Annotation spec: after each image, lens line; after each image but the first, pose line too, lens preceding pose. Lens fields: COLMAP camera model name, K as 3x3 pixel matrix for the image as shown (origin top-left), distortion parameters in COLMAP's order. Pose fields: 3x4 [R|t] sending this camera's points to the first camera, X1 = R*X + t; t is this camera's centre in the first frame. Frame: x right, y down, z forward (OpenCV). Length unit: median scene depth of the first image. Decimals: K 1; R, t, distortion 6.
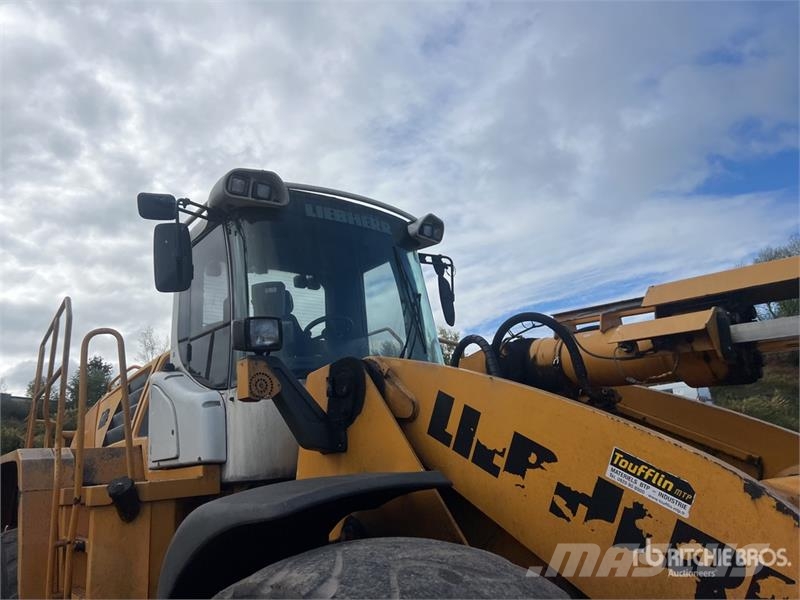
lens RADIAL K [[617.6, 0, 400.0], [0, 617.6, 300.0], [0, 0, 1]] dist [0.071874, -0.096193]
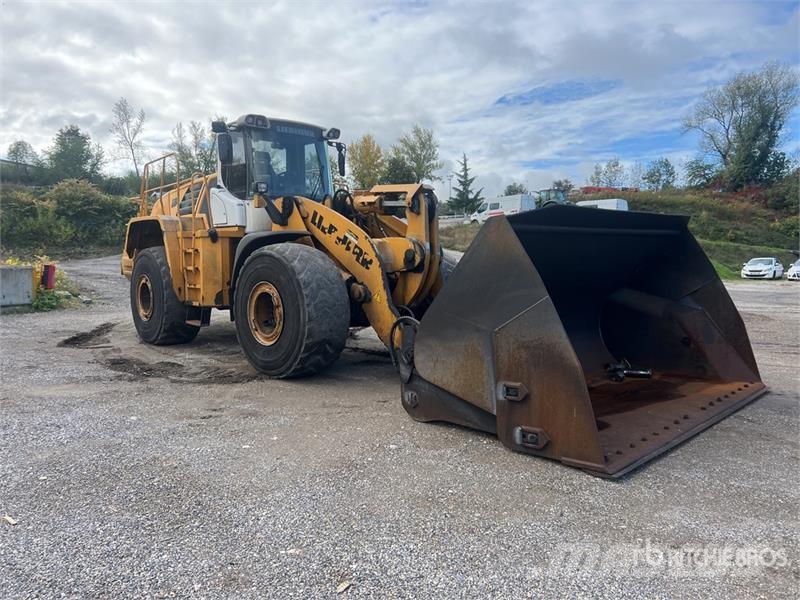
lens RADIAL K [[617.6, 0, 400.0], [0, 617.6, 300.0], [0, 0, 1]] dist [0.071874, -0.096193]
pose [[0.995816, 0.073980, 0.053636, 0.305111], [-0.087367, 0.942829, 0.321623, -0.414023], [-0.026776, -0.324963, 0.945348, -1.893979]]
